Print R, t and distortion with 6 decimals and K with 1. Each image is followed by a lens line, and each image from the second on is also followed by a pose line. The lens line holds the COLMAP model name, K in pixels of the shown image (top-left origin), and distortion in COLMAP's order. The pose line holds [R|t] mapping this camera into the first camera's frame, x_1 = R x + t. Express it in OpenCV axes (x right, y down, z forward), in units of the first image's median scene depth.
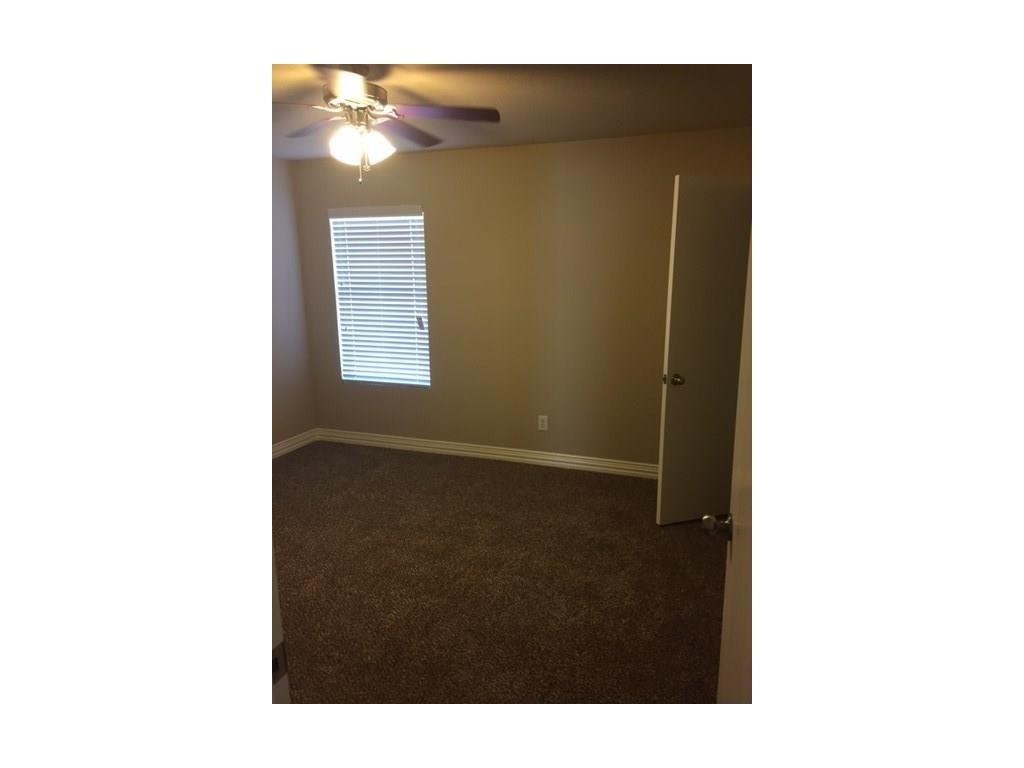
lens RADIAL K [[540.0, 0, 515.5], [0, 540.0, 381.1], [0, 0, 1]] dist [0.005960, -0.008731]
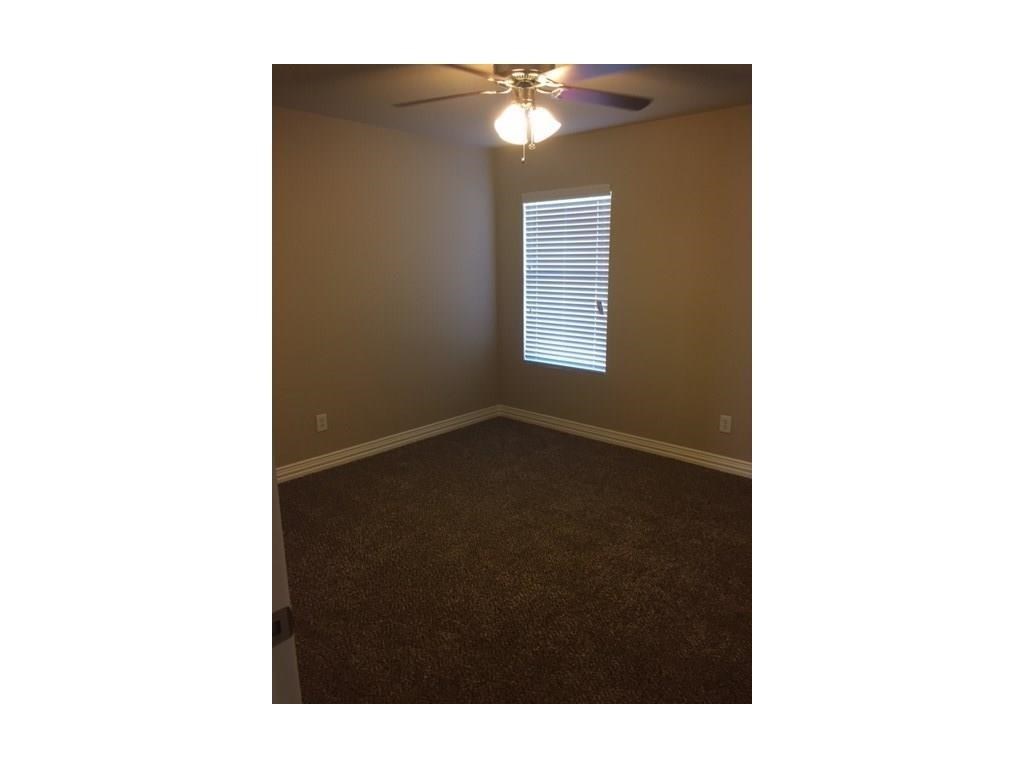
lens RADIAL K [[540.0, 0, 509.0], [0, 540.0, 382.9], [0, 0, 1]] dist [0.005960, -0.008731]
pose [[0.920447, 0.083203, -0.381910, 0.087941], [-0.072072, 0.996455, 0.043388, -0.004307], [0.384166, -0.012411, 0.923180, 0.062242]]
